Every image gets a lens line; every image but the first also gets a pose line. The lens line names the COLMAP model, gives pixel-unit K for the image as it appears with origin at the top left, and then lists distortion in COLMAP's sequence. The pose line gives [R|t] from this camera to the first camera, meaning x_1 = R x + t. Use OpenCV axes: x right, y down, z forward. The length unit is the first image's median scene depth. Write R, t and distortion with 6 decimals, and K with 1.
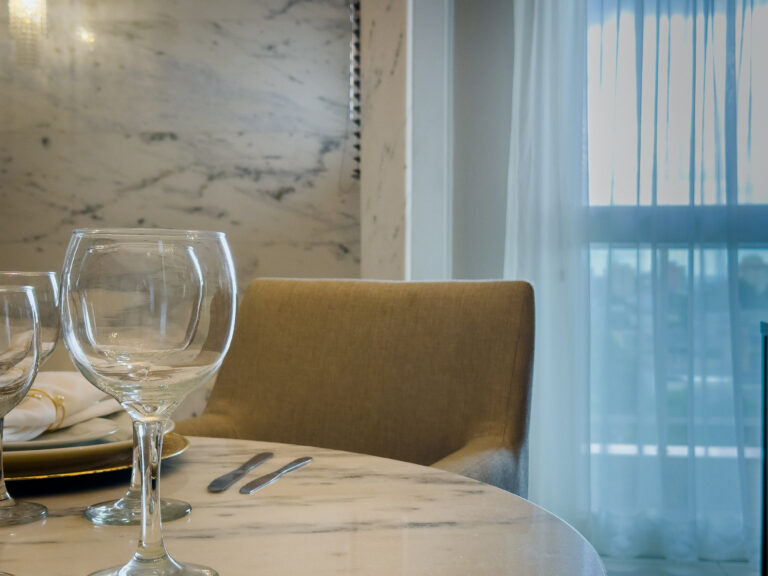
lens RADIAL K [[1073.2, 0, 384.0], [0, 1073.2, 288.0], [0, 0, 1]] dist [0.280530, -0.605363]
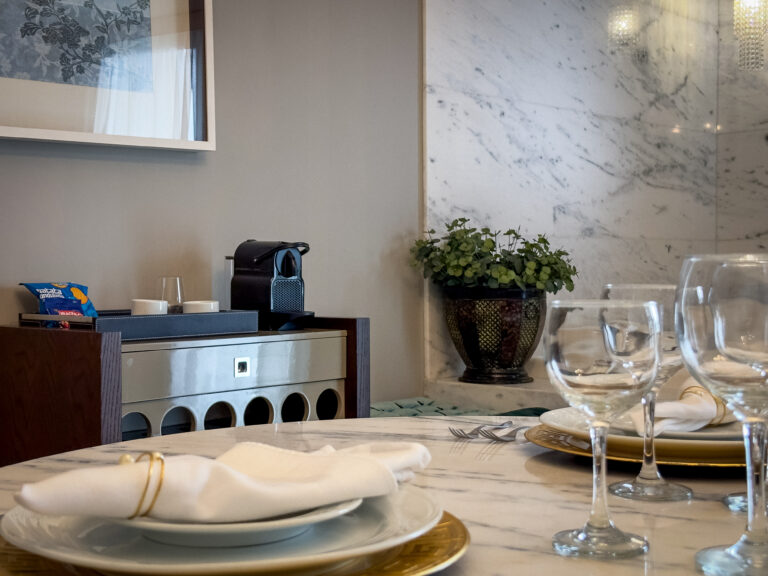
lens RADIAL K [[1198.8, 0, 384.0], [0, 1198.8, 288.0], [0, 0, 1]] dist [0.178559, 0.071171]
pose [[0.786169, -0.001157, -0.618011, 0.105322], [0.010048, 0.999890, 0.010910, -0.013371], [0.617930, -0.014787, 0.786094, -0.090136]]
